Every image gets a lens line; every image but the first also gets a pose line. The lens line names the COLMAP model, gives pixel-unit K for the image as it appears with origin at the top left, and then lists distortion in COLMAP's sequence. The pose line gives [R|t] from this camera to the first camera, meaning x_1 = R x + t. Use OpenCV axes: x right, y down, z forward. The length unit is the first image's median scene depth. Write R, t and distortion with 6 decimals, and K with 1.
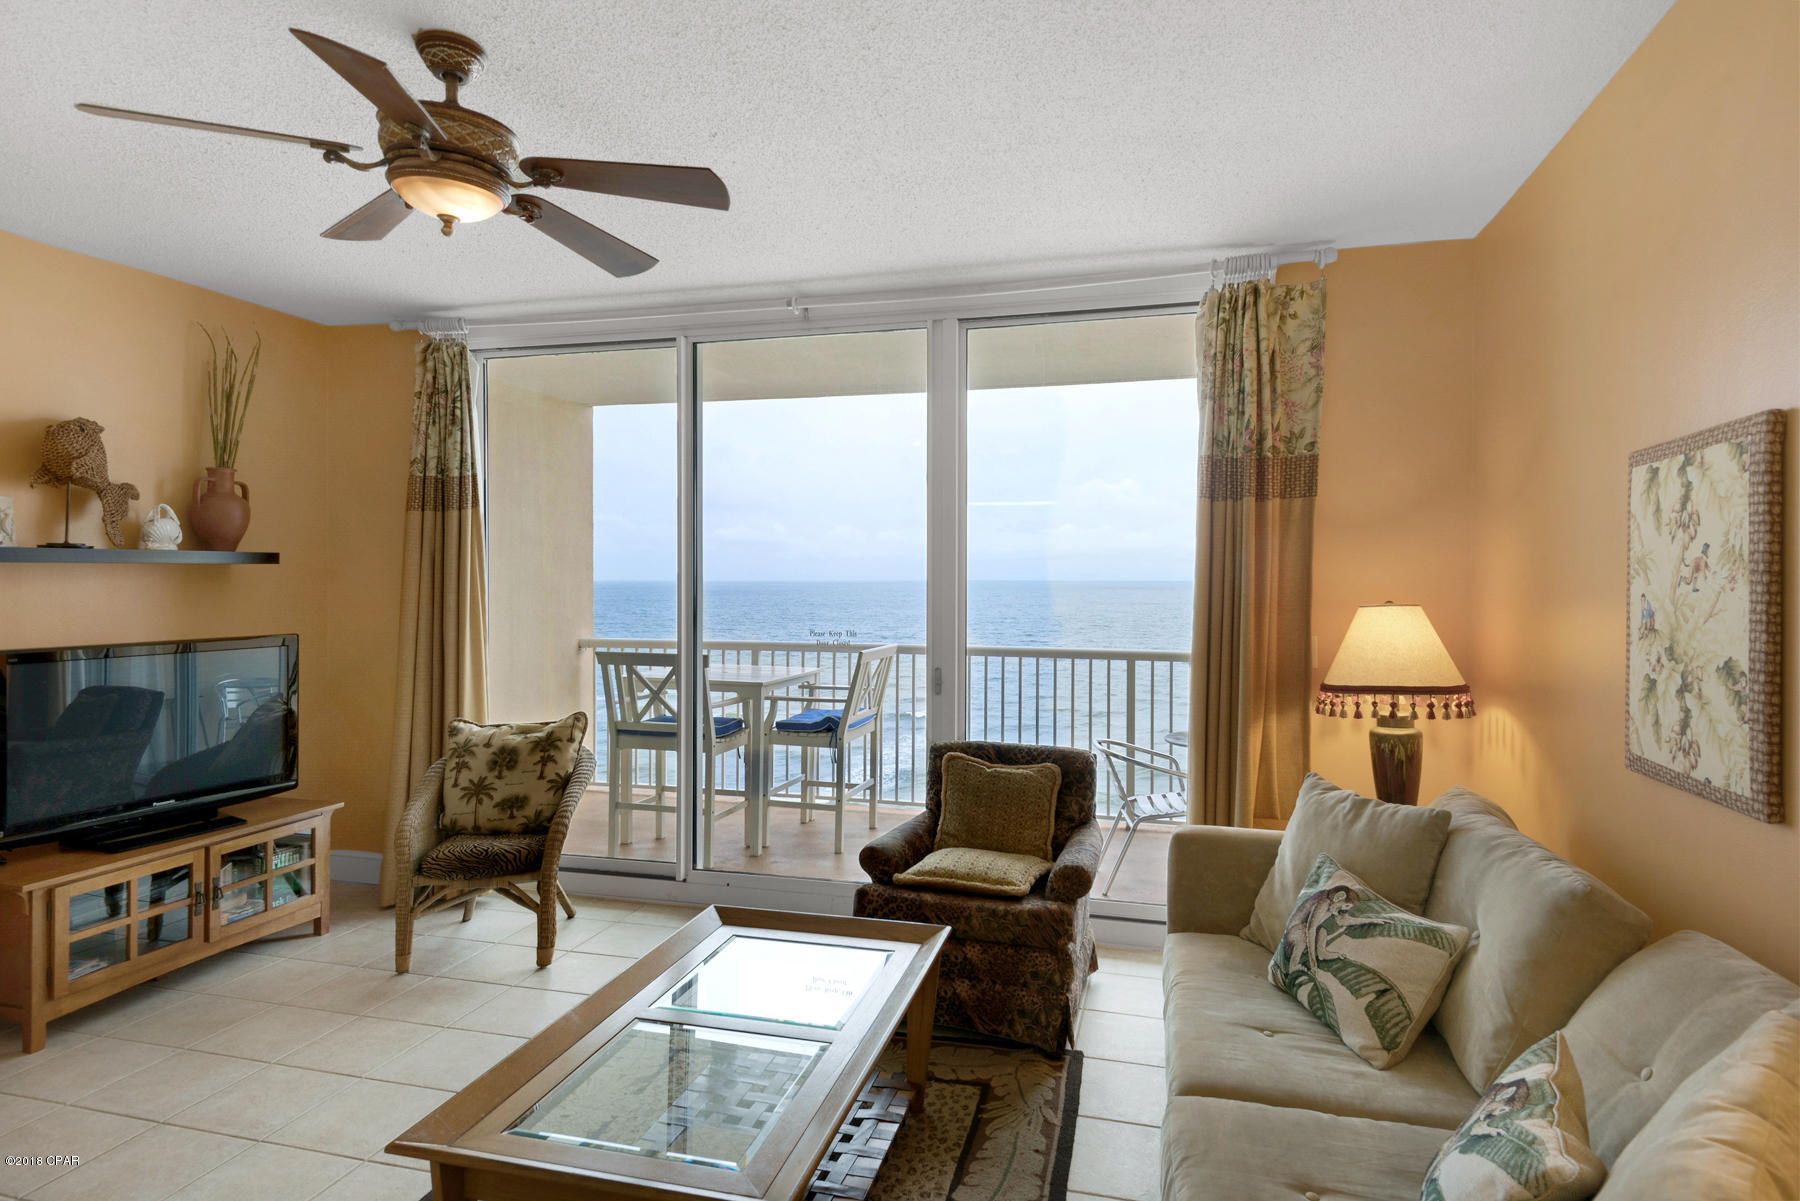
lens RADIAL K [[983.4, 0, 908.5], [0, 983.4, 578.0], [0, 0, 1]] dist [0.031885, -0.008736]
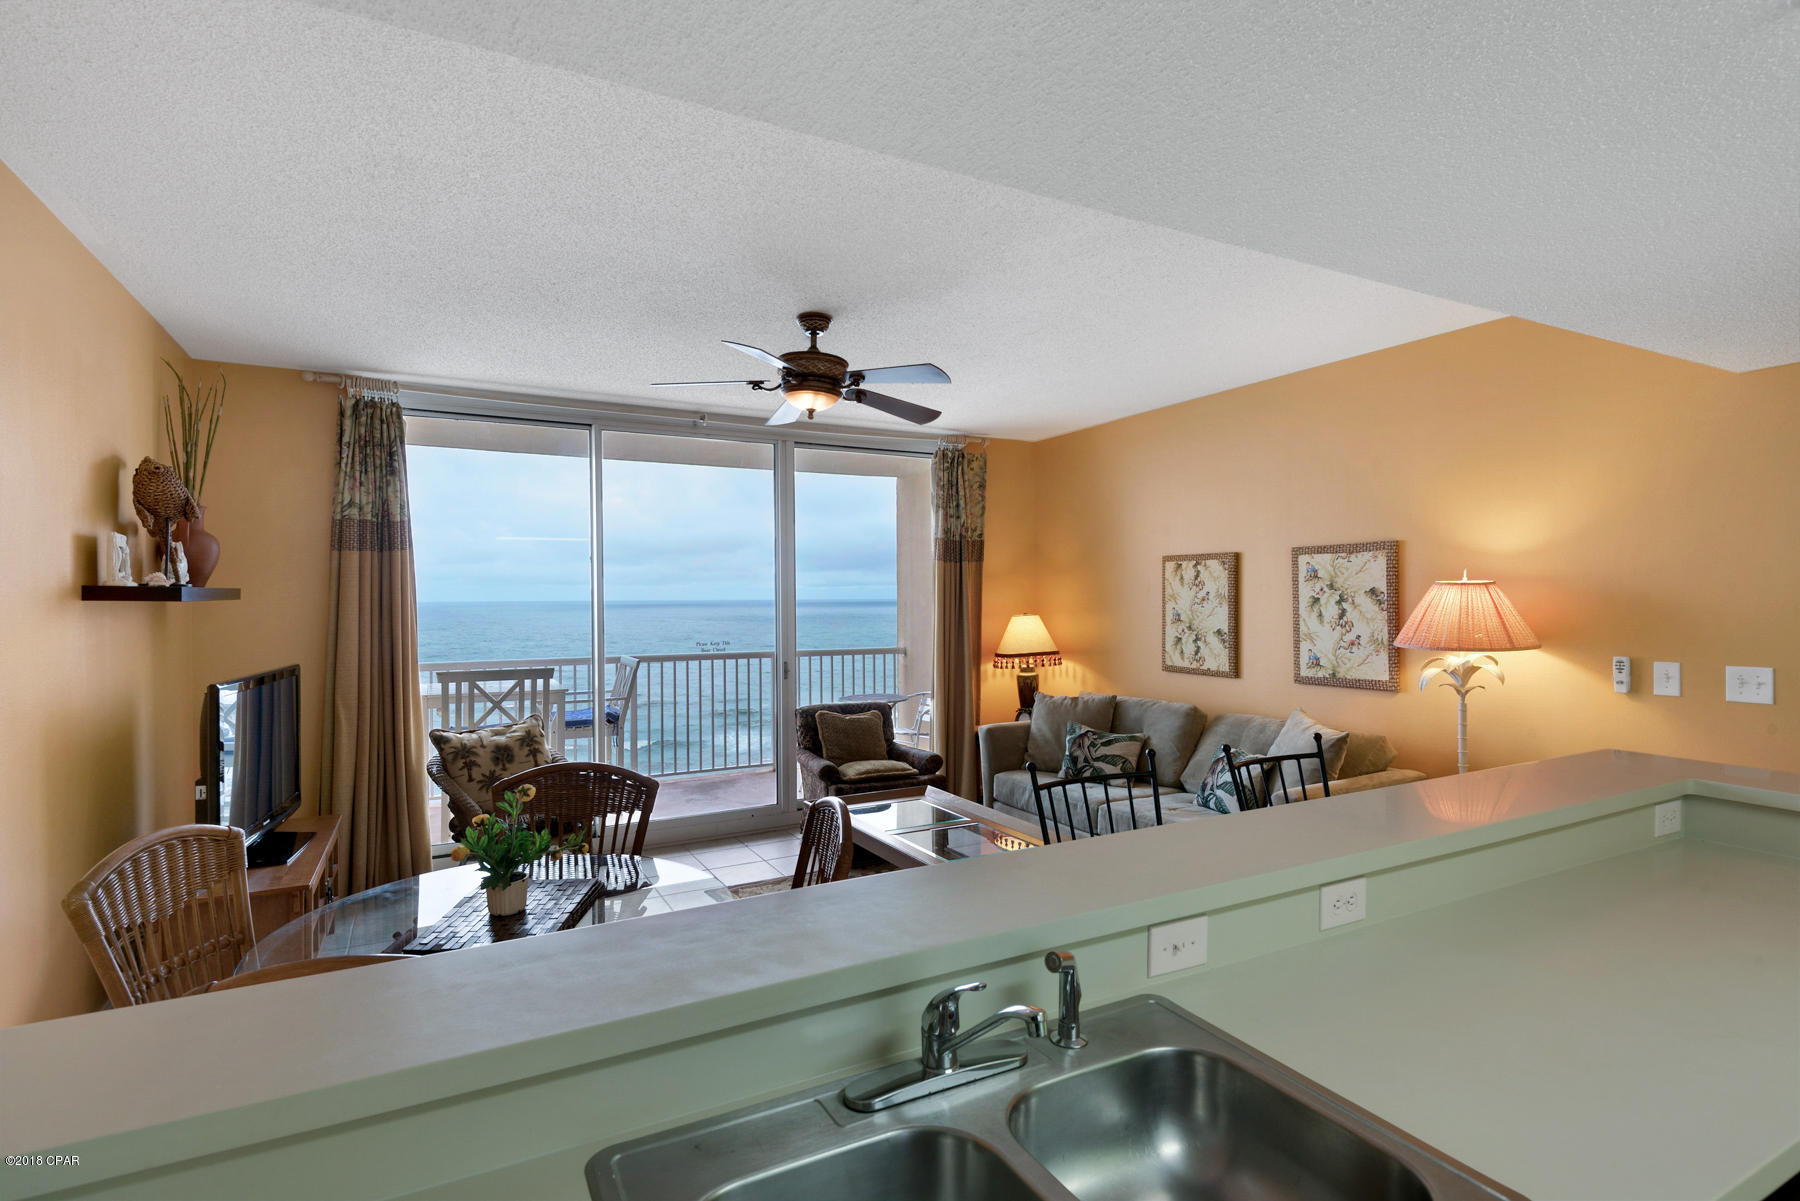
lens RADIAL K [[881.6, 0, 888.8], [0, 881.6, 601.1], [0, 0, 1]] dist [0.012919, -0.000855]
pose [[0.731633, -0.010723, 0.681615, -0.931650], [0.007489, 0.999942, 0.007693, -0.017831], [-0.681658, -0.000524, 0.731671, -0.166564]]
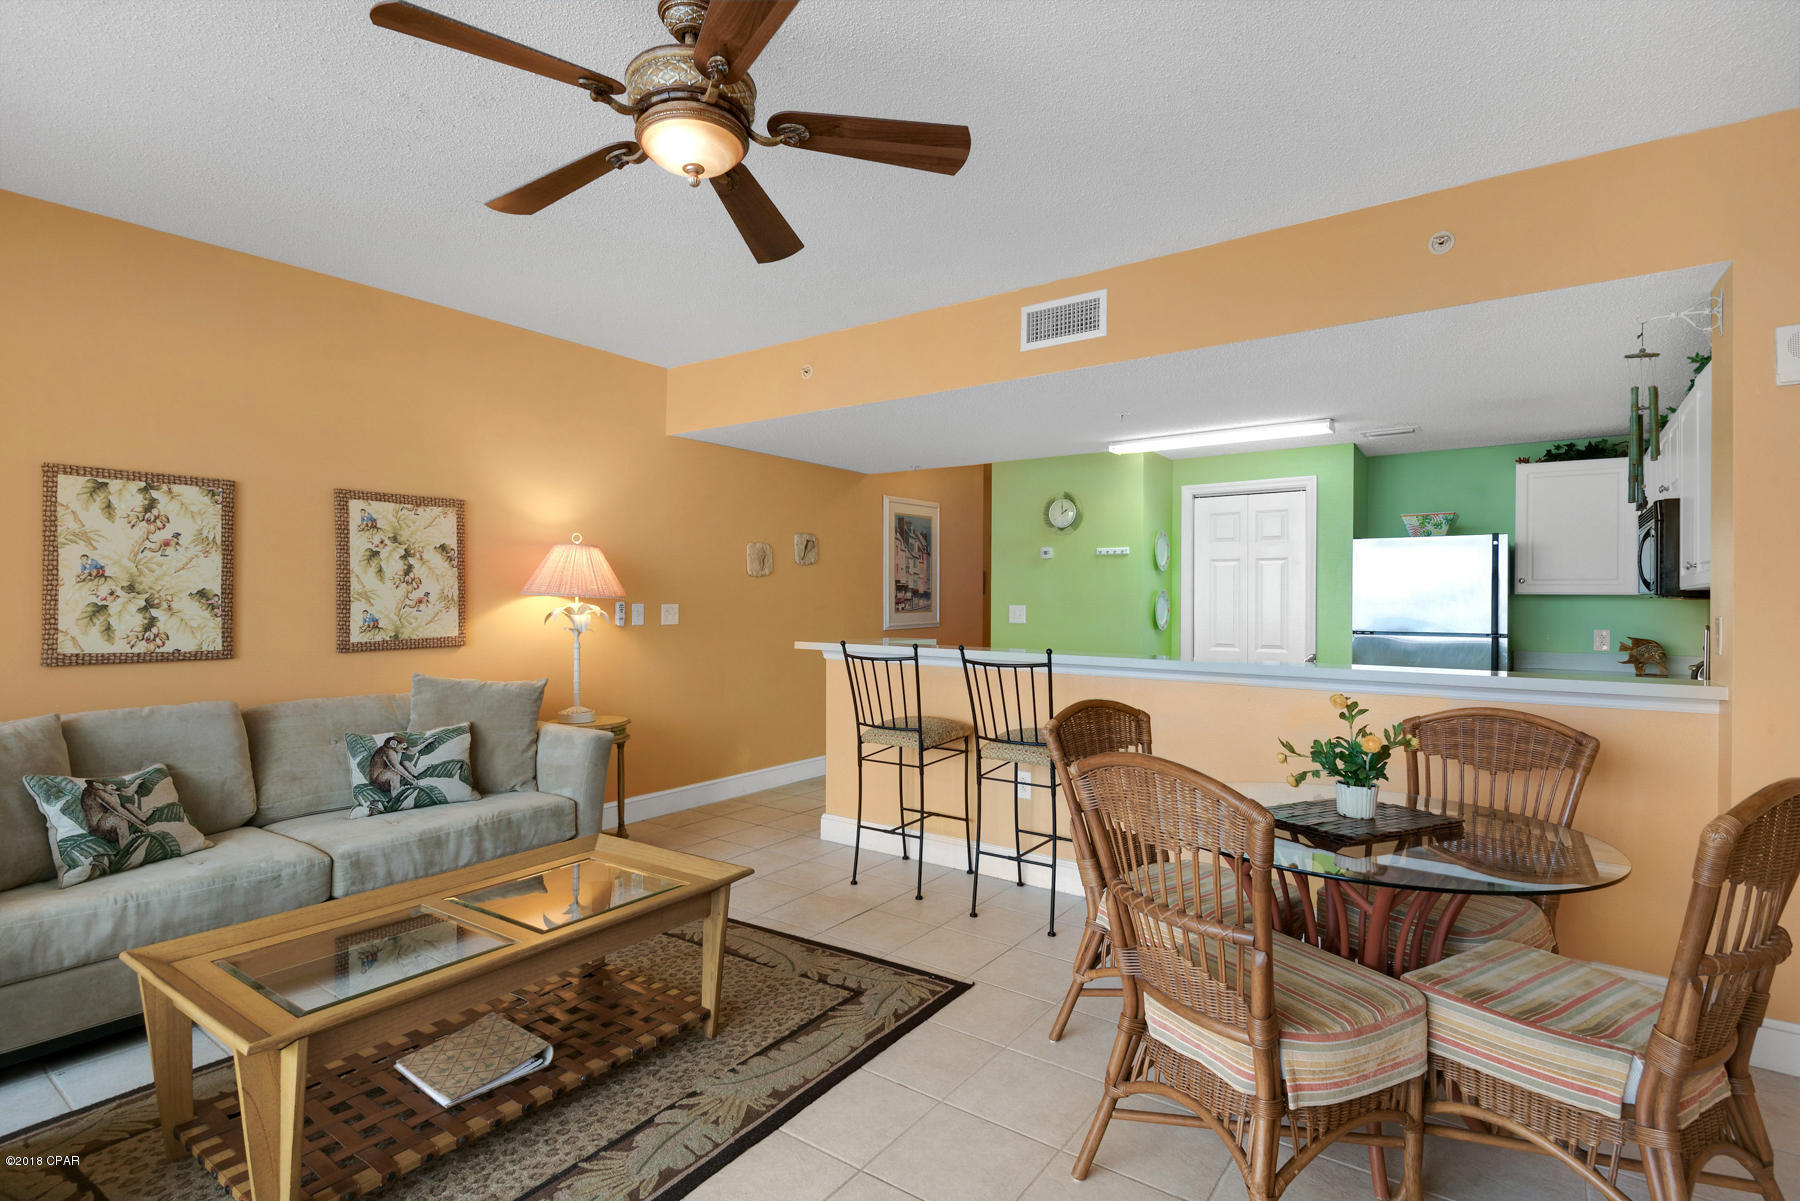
lens RADIAL K [[881.6, 0, 896.4], [0, 881.6, 597.2], [0, 0, 1]] dist [0.012919, -0.000855]
pose [[-0.934272, -0.007249, 0.356488, -0.630021], [-0.008452, 0.999963, -0.001816, 0.045632], [-0.356461, -0.004710, -0.934298, 1.136973]]
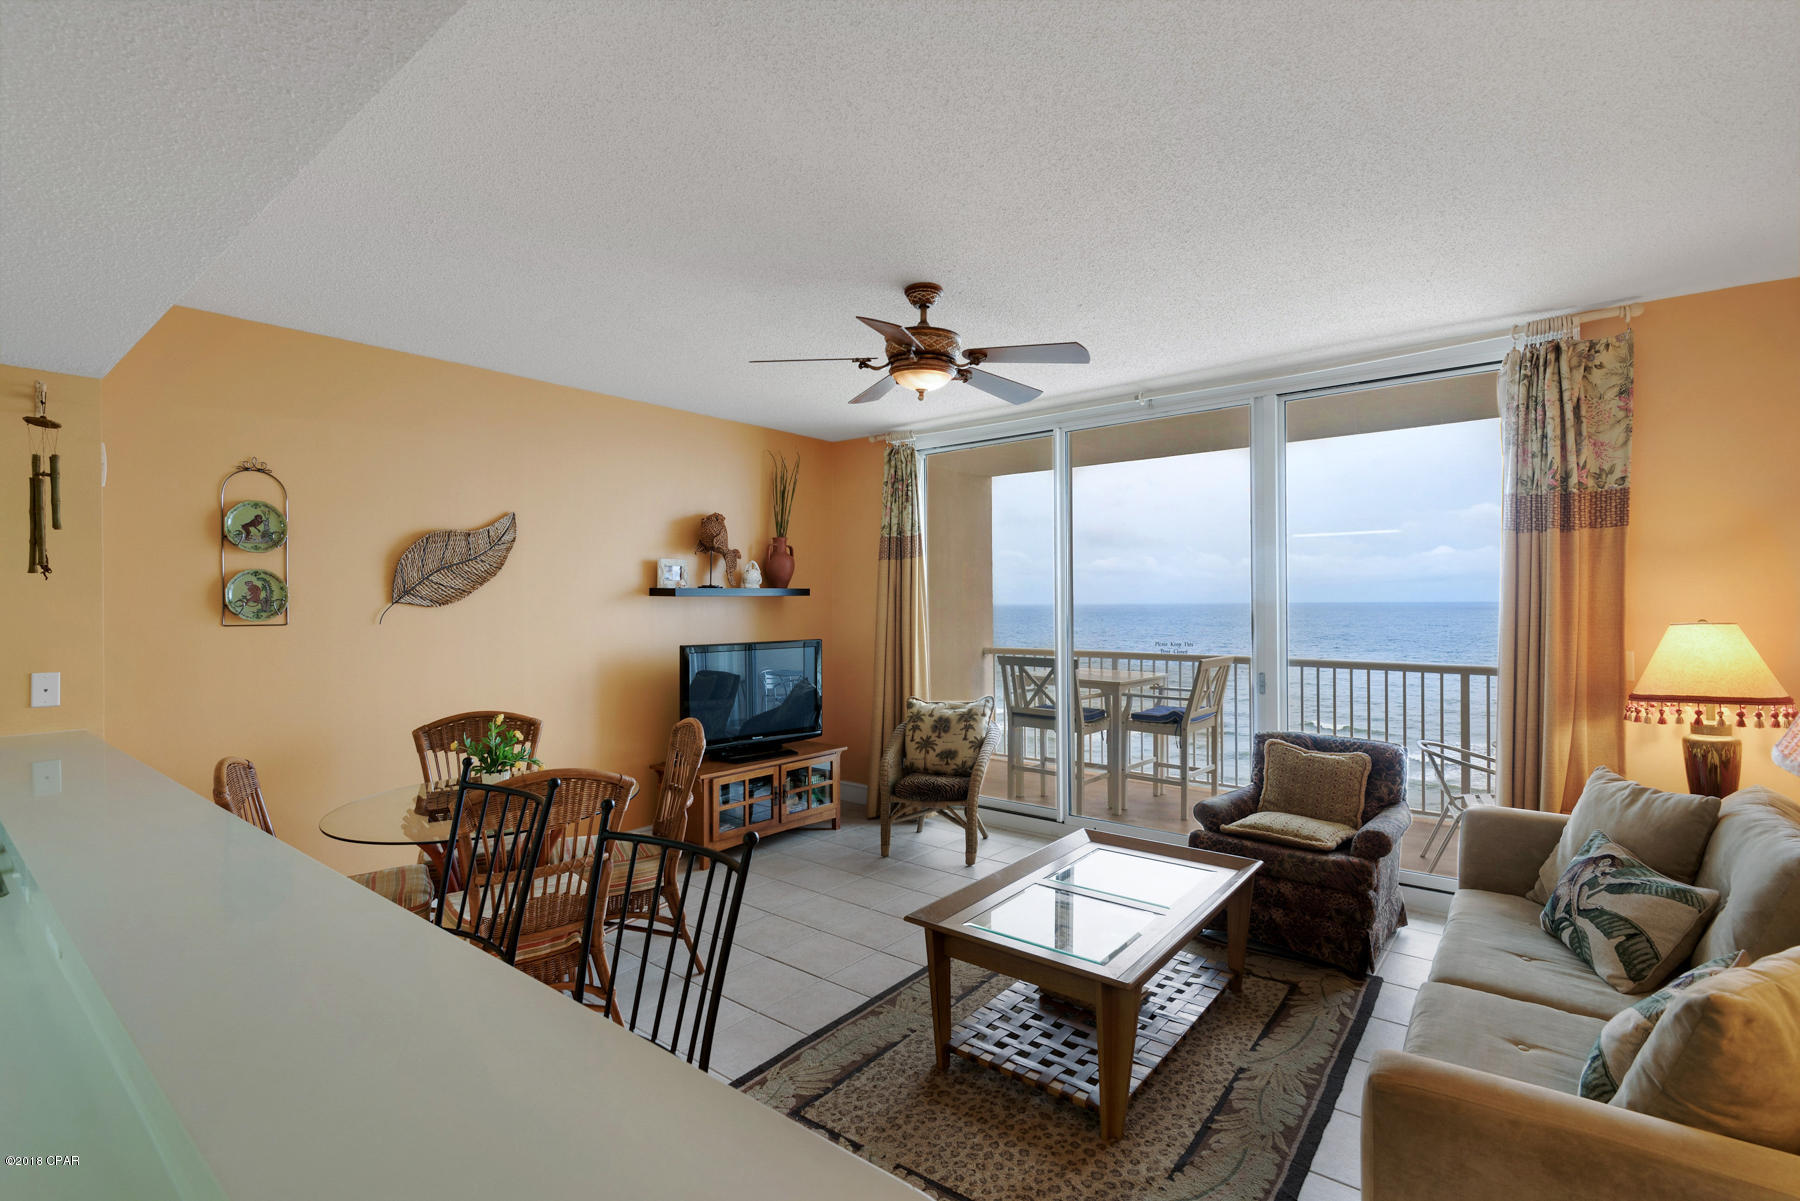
lens RADIAL K [[825.5, 0, 889.4], [0, 825.5, 594.0], [0, 0, 1]] dist [0.003105, -0.001615]
pose [[0.911219, -0.011152, -0.411771, 0.037736], [0.007697, 0.999920, -0.010048, -0.002663], [0.411850, 0.005987, 0.911232, -0.188867]]
